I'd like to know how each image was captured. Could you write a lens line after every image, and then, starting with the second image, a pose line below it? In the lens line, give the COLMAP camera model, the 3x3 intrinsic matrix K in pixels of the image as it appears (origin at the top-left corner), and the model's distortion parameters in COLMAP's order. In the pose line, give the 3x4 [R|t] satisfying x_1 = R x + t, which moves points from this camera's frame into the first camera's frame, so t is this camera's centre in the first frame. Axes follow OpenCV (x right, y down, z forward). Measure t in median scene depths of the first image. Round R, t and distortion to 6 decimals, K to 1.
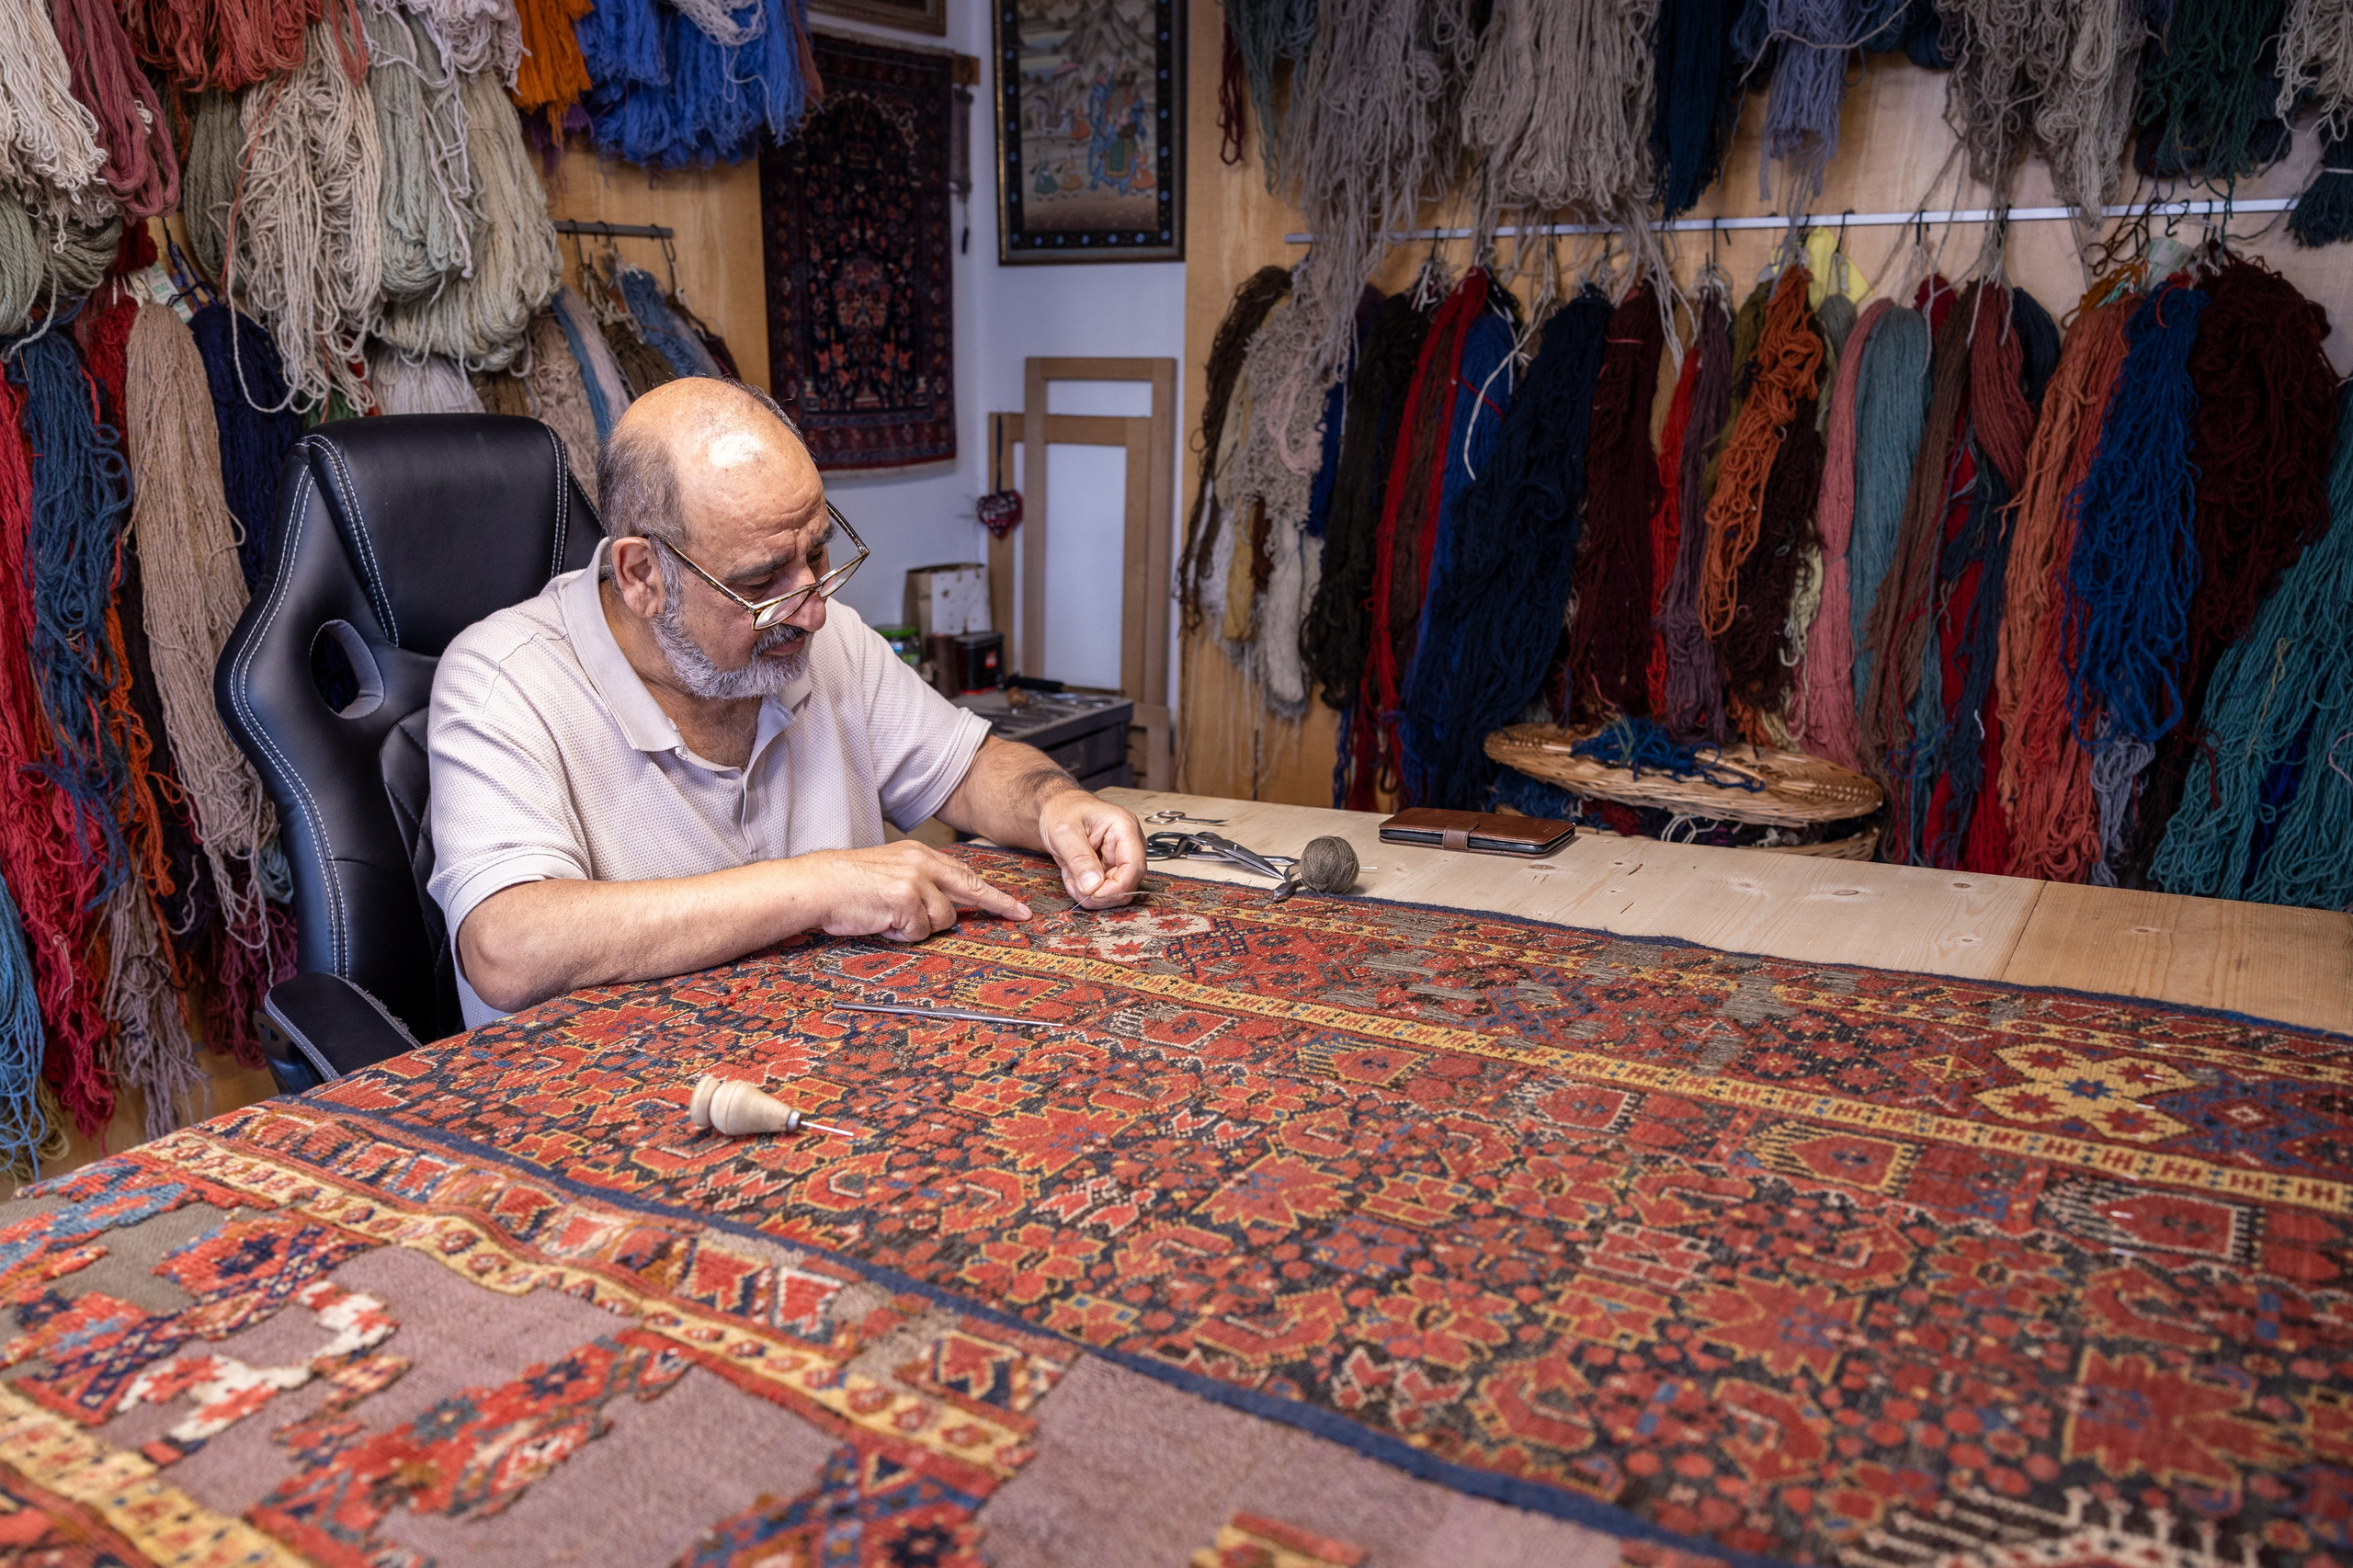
lens RADIAL K [[1683.7, 0, 1064.5], [0, 1683.7, 846.4], [0, 0, 1]] dist [0.001864, 0.001077]
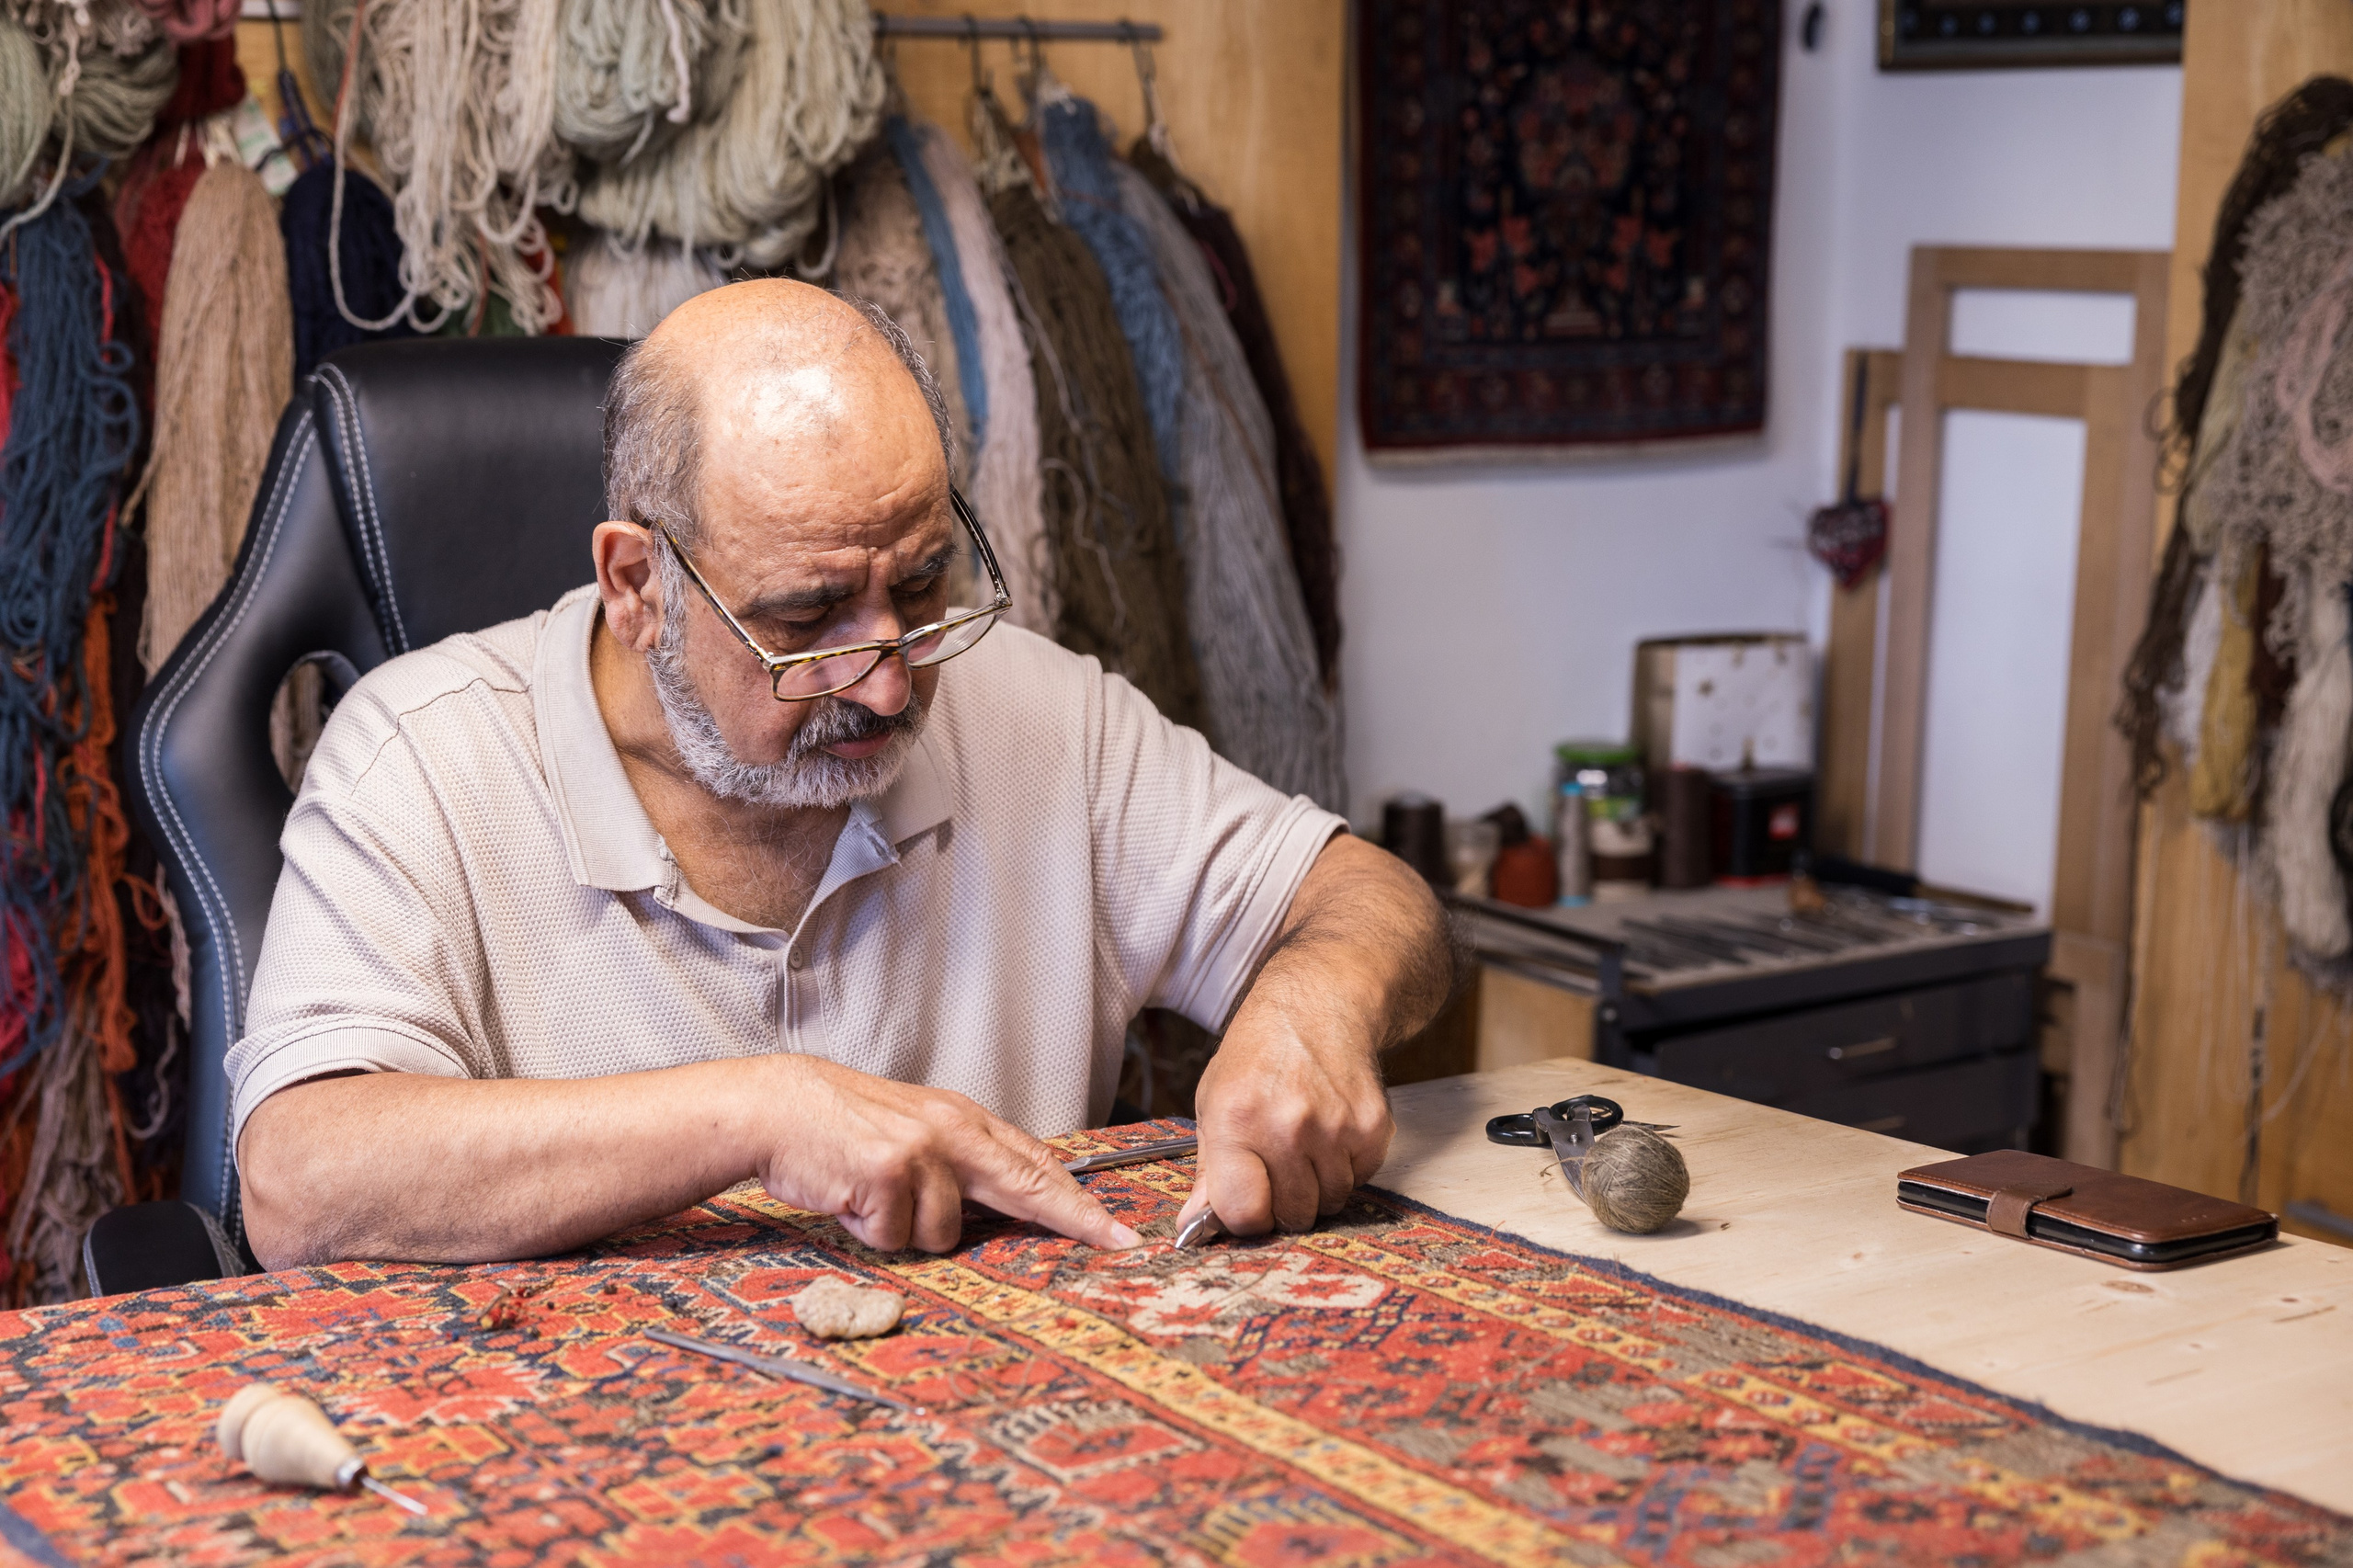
lens RADIAL K [[3433.5, 0, 1089.8], [0, 3433.5, 750.6], [0, 0, 1]] dist [0.011469, 0.017386]
pose [[0.914836, 0.071259, -0.397489, 0.296568], [-0.121010, 0.987450, -0.101487, -0.003019], [0.385269, 0.140944, 0.911978, -0.049423]]
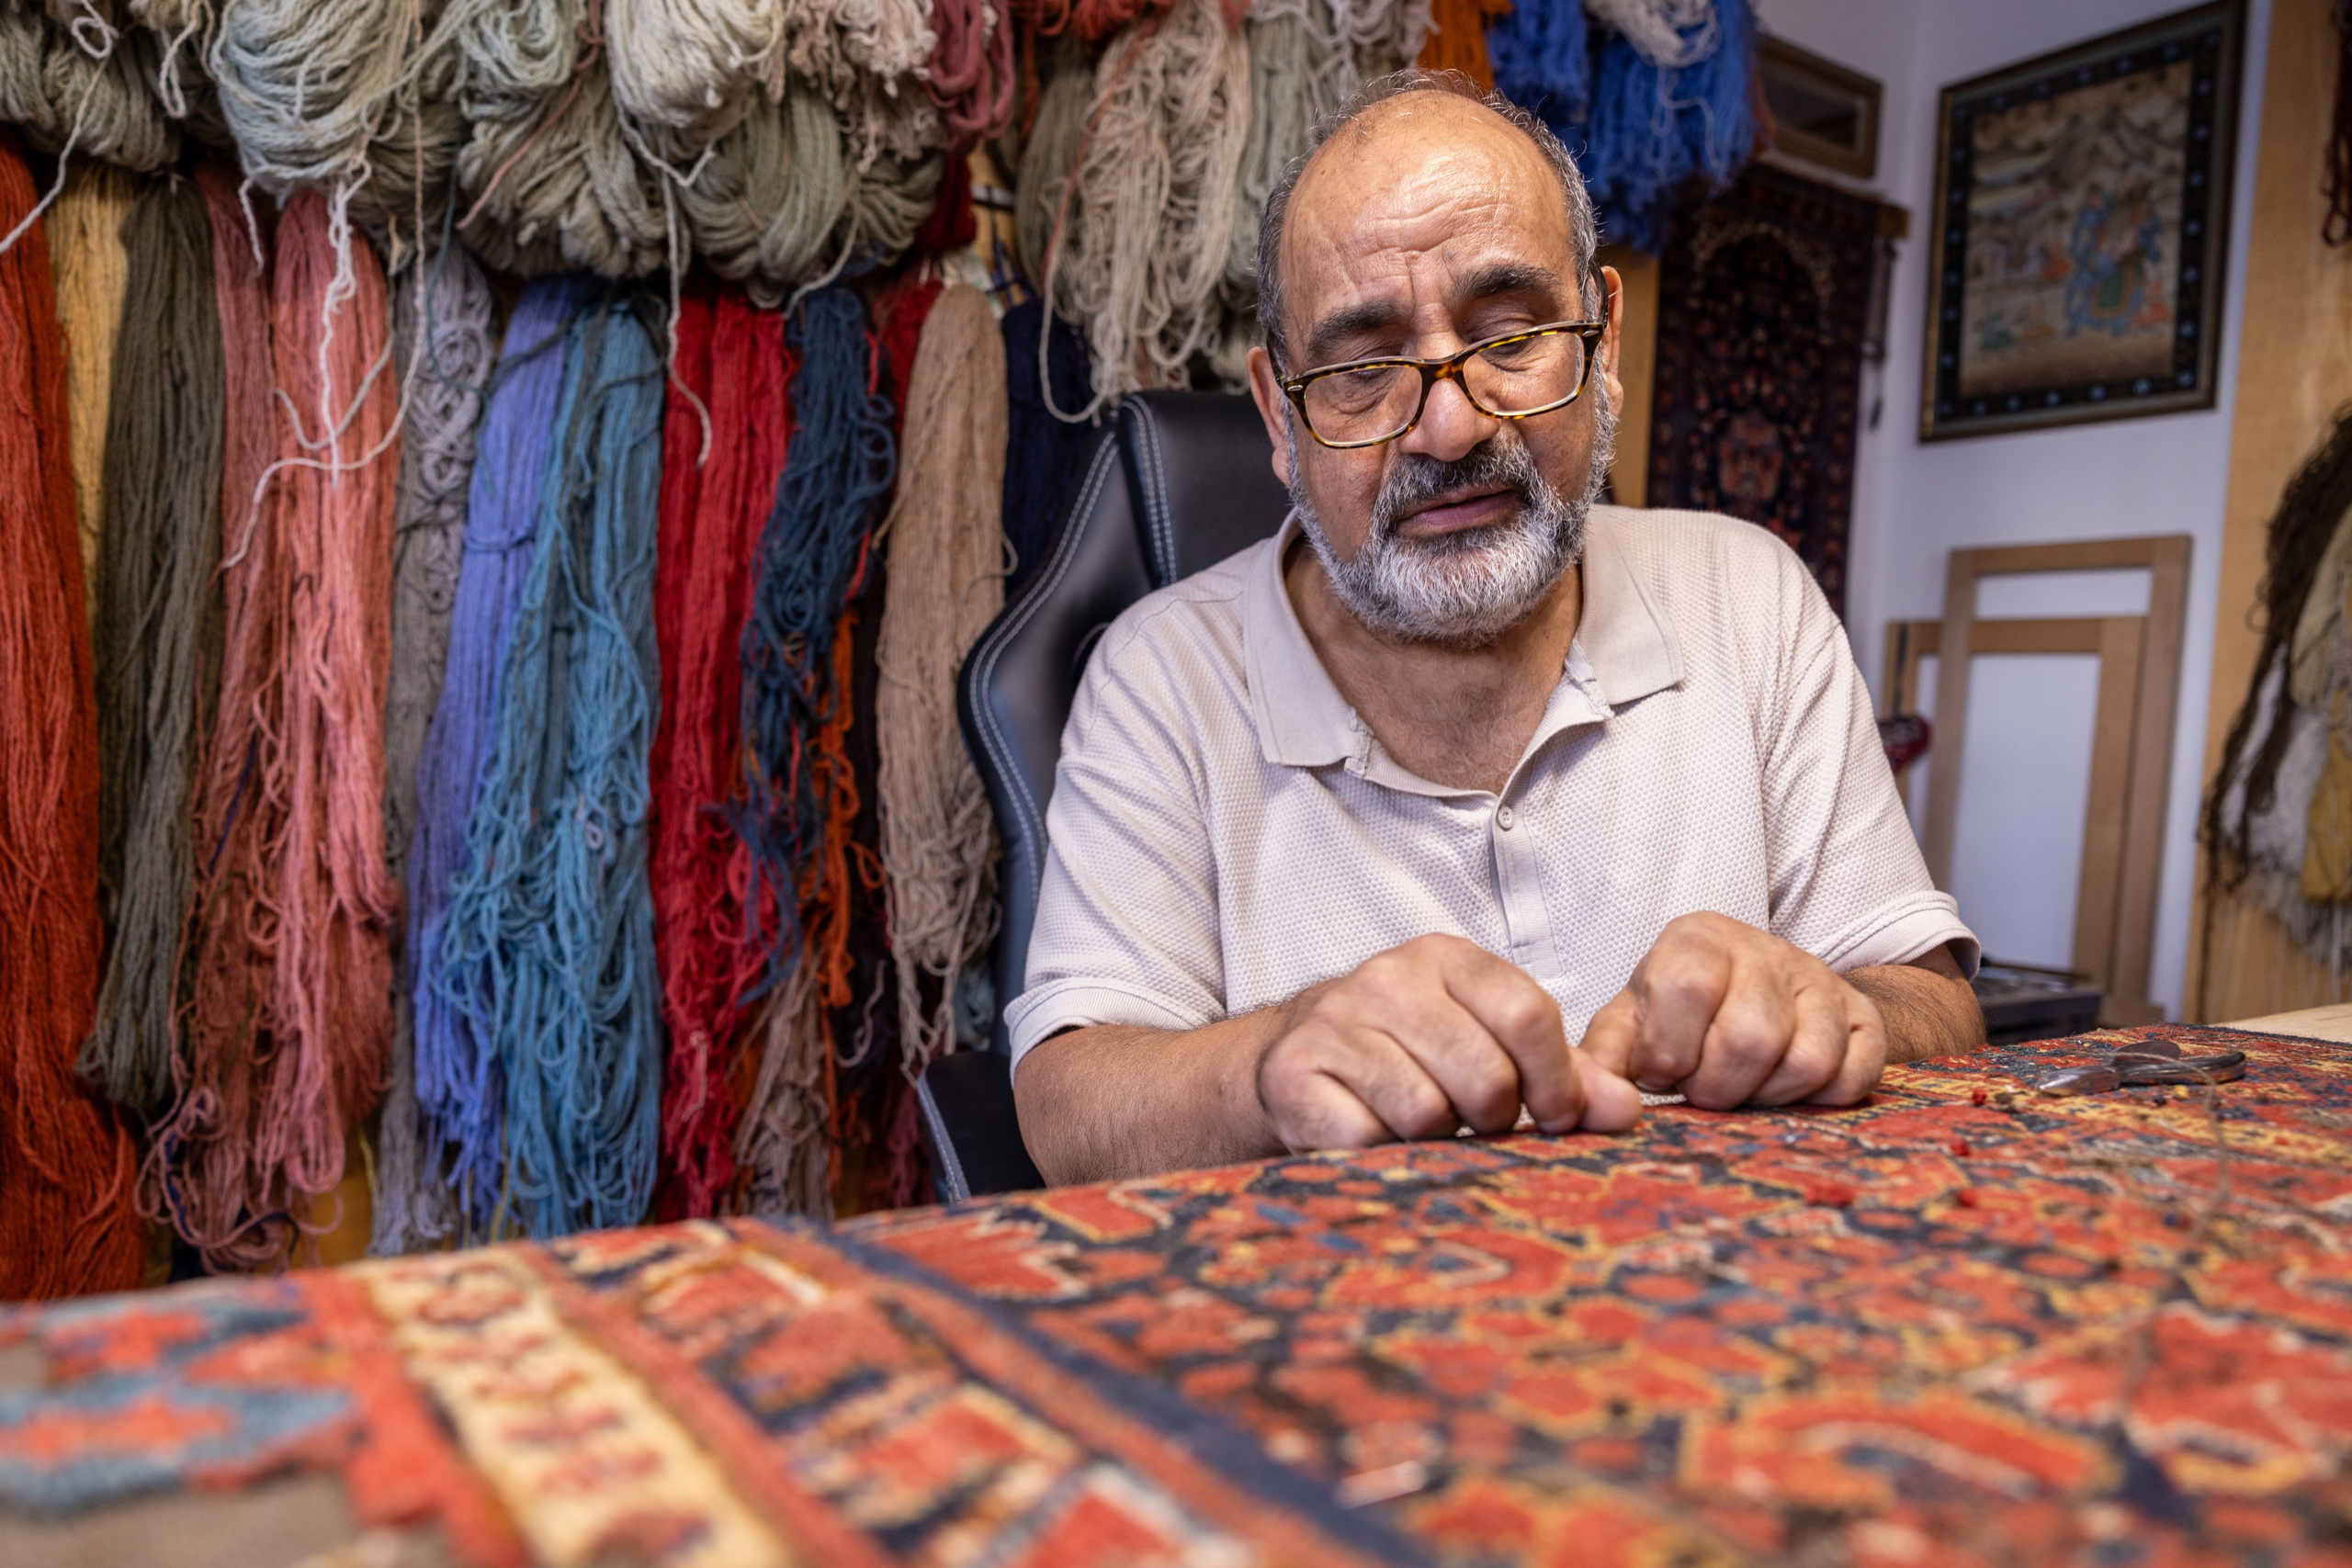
lens RADIAL K [[1583.7, 0, 1147.5], [0, 1583.7, 798.6], [0, 0, 1]] dist [0.007796, 0.000544]
pose [[0.925434, 0.064202, -0.373430, -0.146291], [-0.152939, 0.964985, -0.213106, 0.067696], [0.346672, 0.254328, 0.902849, 0.381384]]
